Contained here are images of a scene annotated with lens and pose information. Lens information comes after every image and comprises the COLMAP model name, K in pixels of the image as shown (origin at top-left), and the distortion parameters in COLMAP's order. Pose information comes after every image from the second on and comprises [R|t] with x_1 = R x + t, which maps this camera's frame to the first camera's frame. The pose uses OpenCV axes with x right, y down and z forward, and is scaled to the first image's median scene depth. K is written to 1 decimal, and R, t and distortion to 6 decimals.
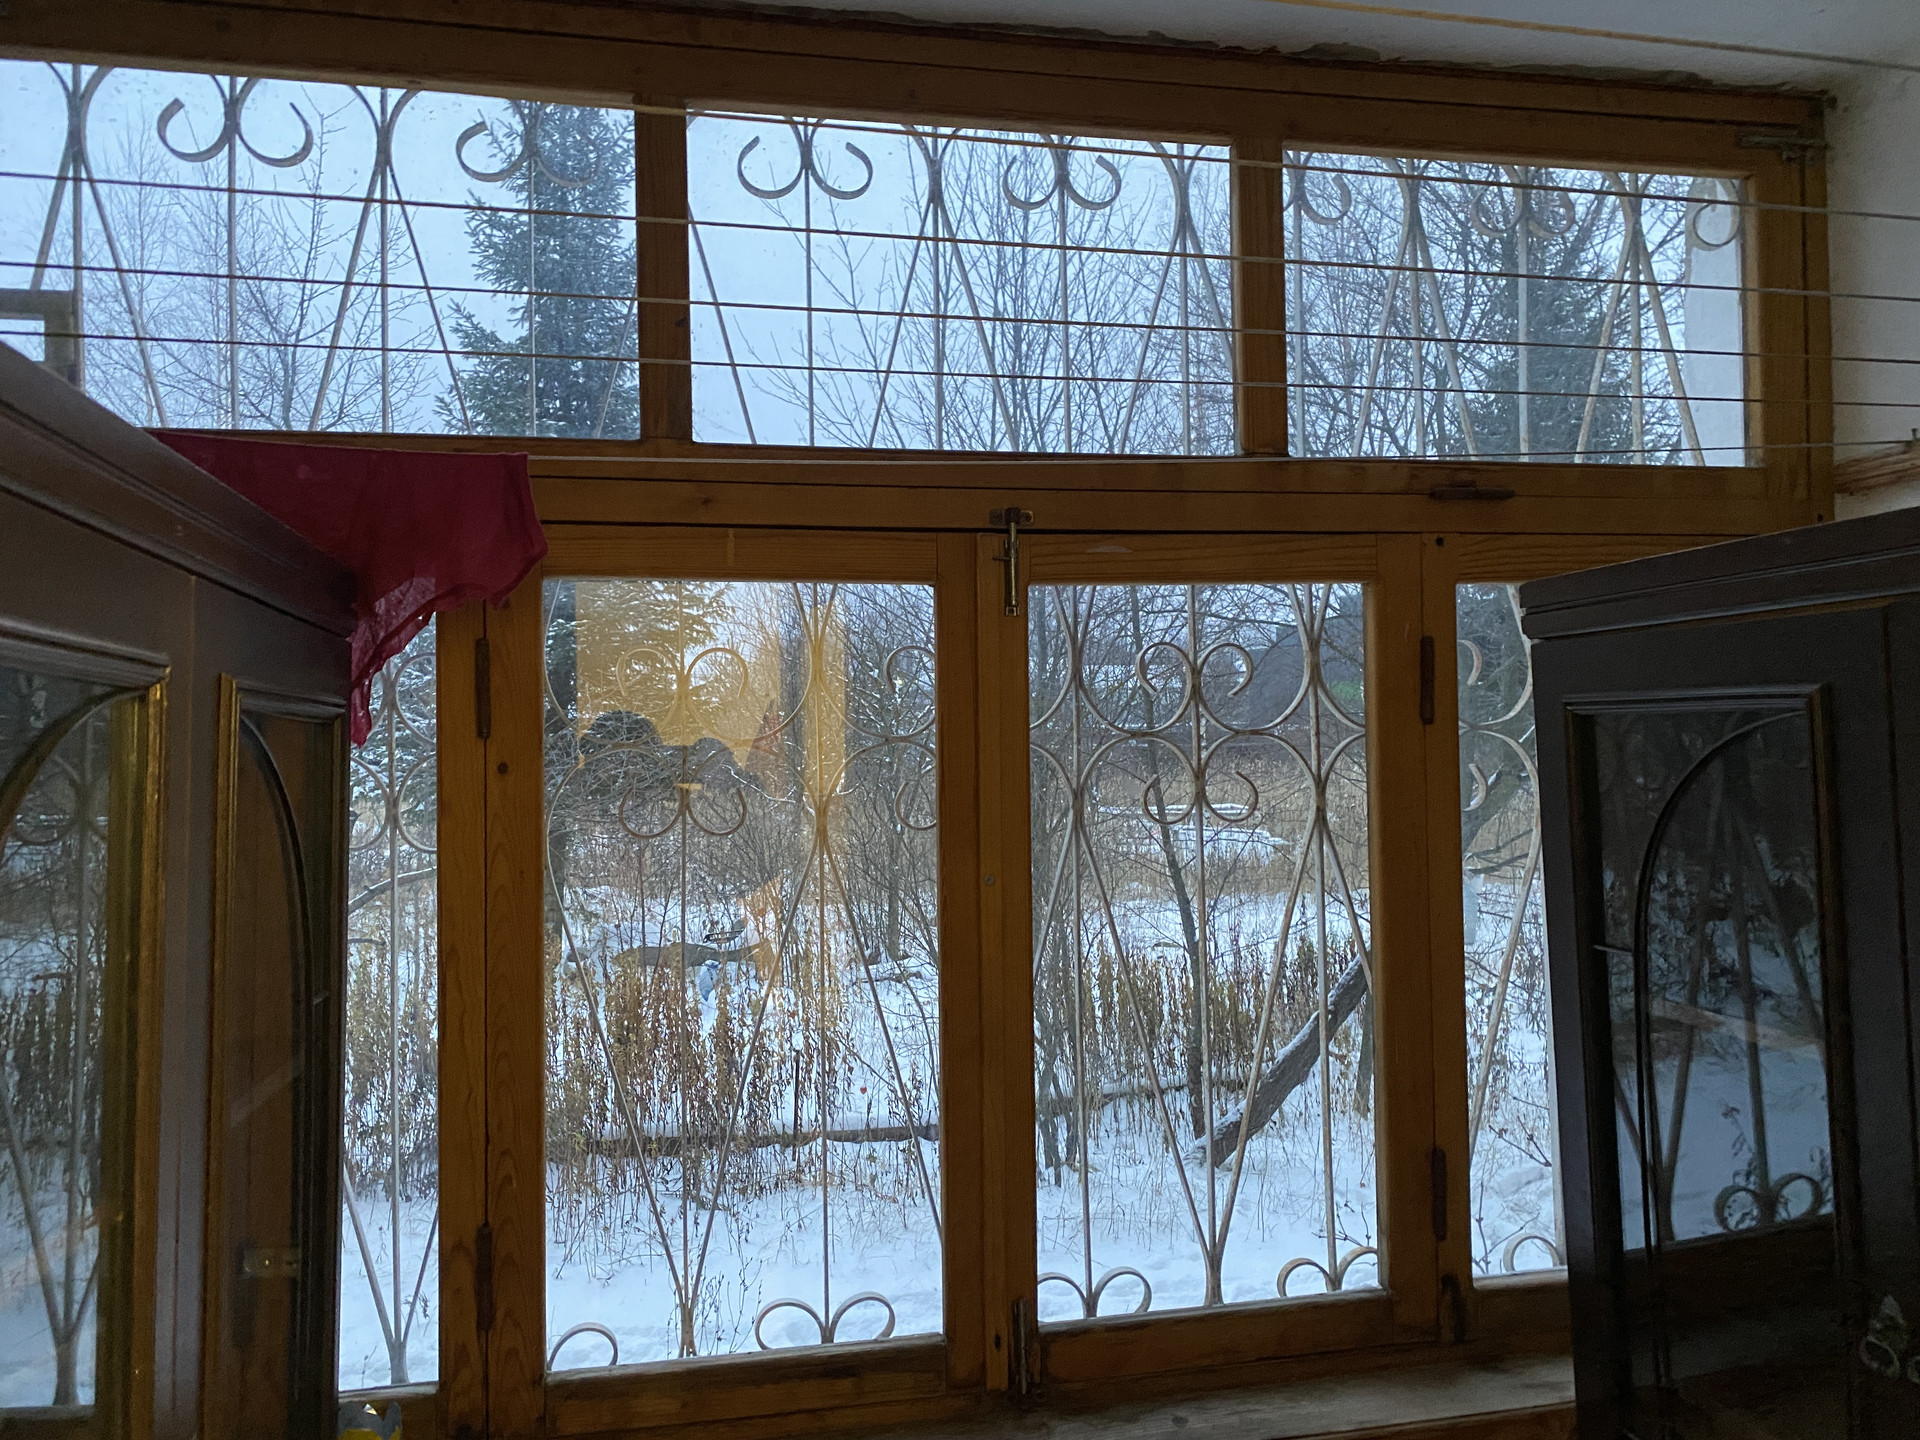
lens RADIAL K [[1473.6, 0, 956.1], [0, 1473.6, 701.6], [0, 0, 1]] dist [0.044779, -0.037725]
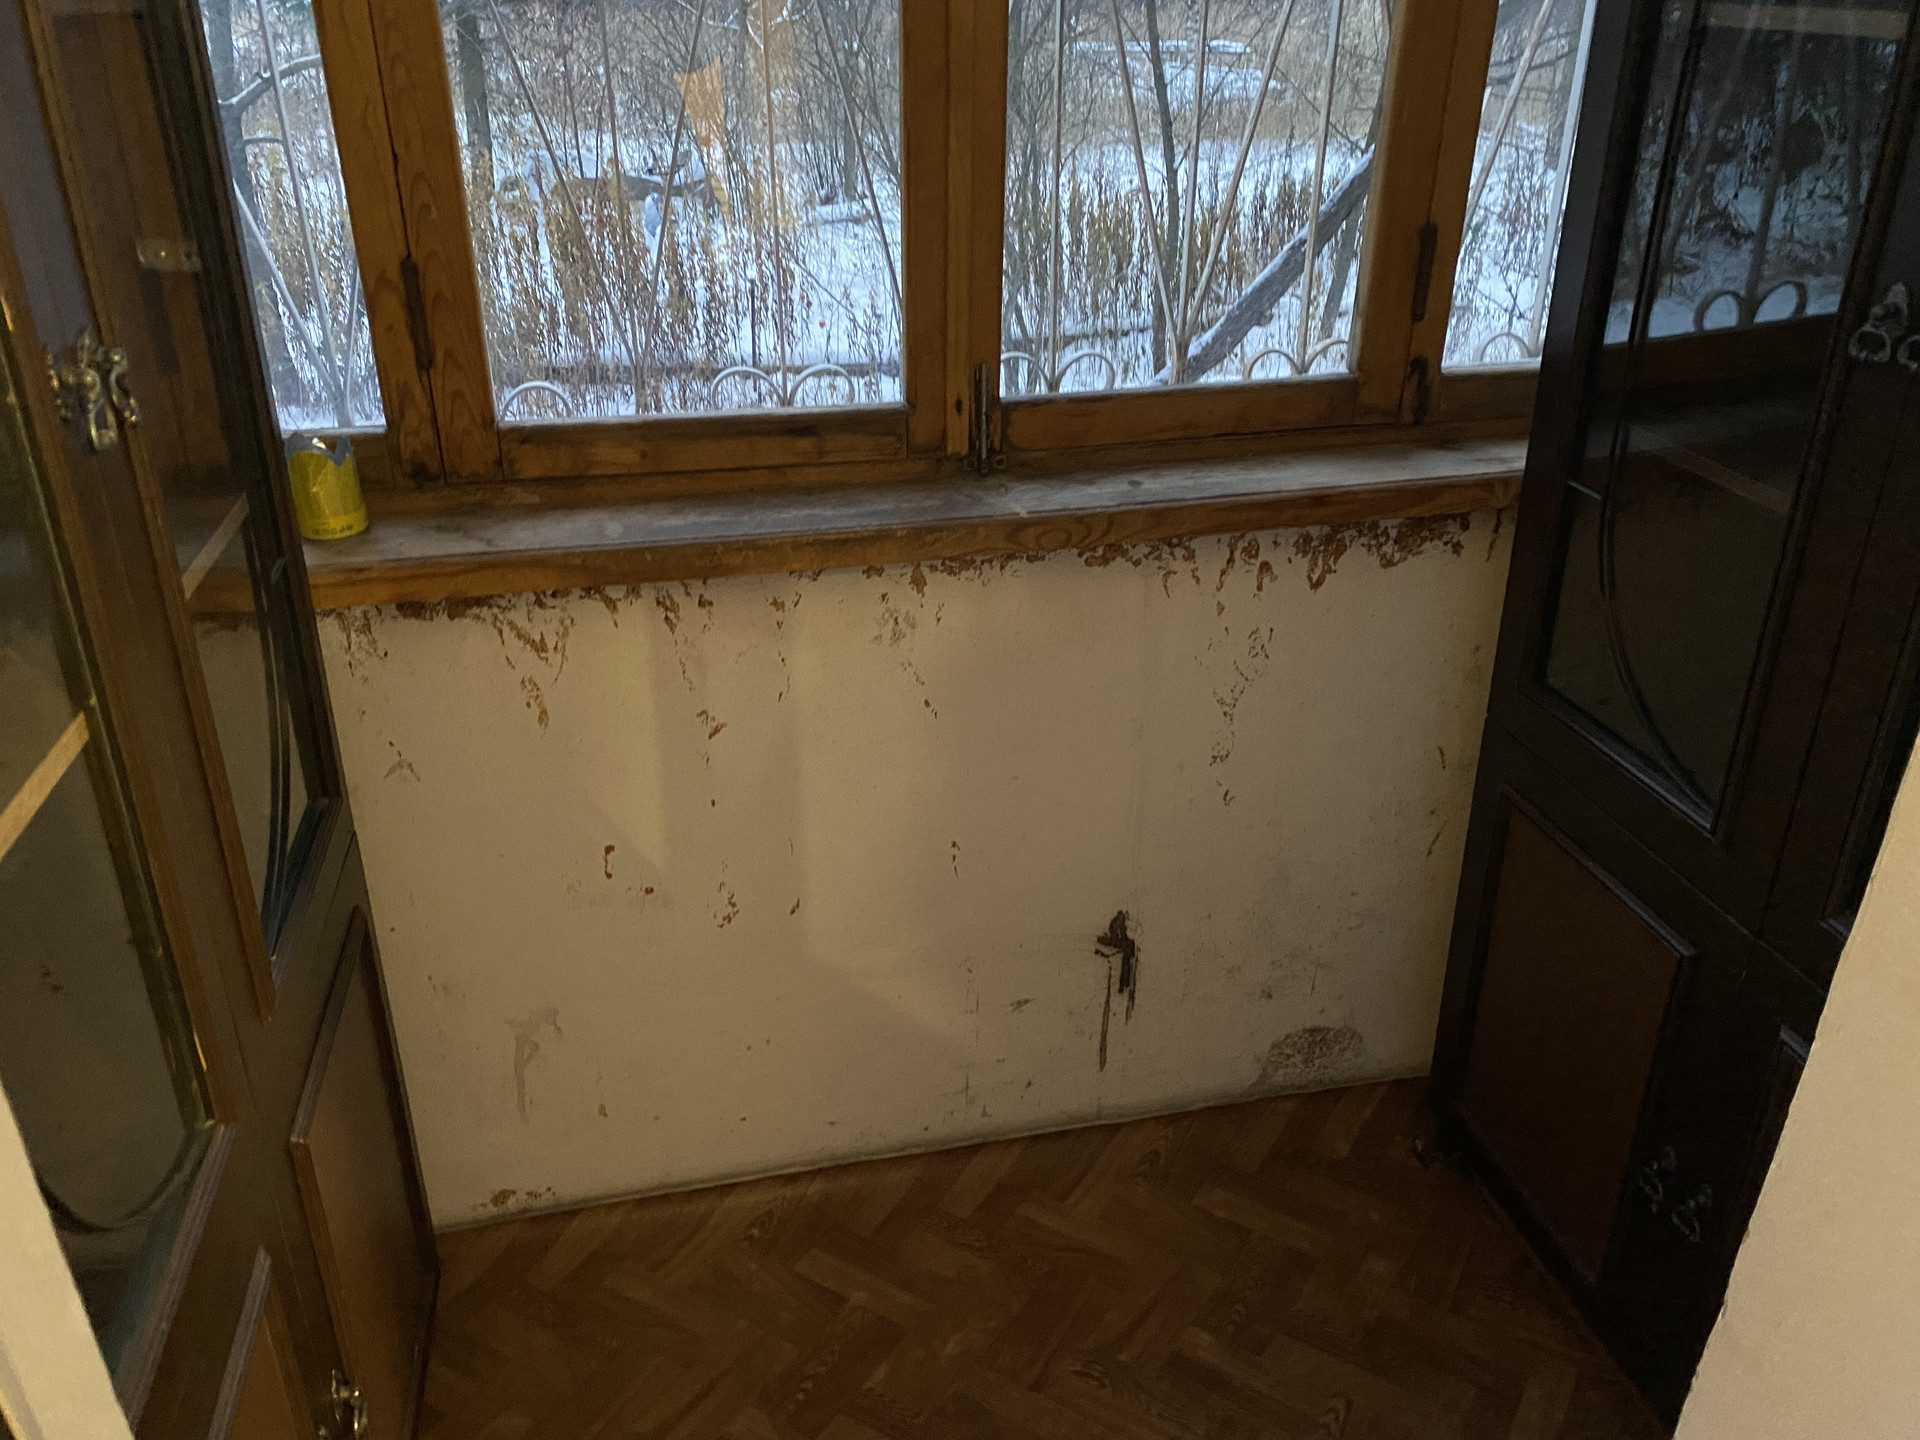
lens RADIAL K [[1470.7, 0, 960.0], [0, 1470.7, 720.0], [0, 0, 1]] dist [0.074752, -0.080945]
pose [[0.999542, 0.003879, 0.030018, 0.000410], [-0.017375, 0.885598, 0.464128, 0.140972], [-0.024783, -0.464437, 0.885259, 0.028988]]
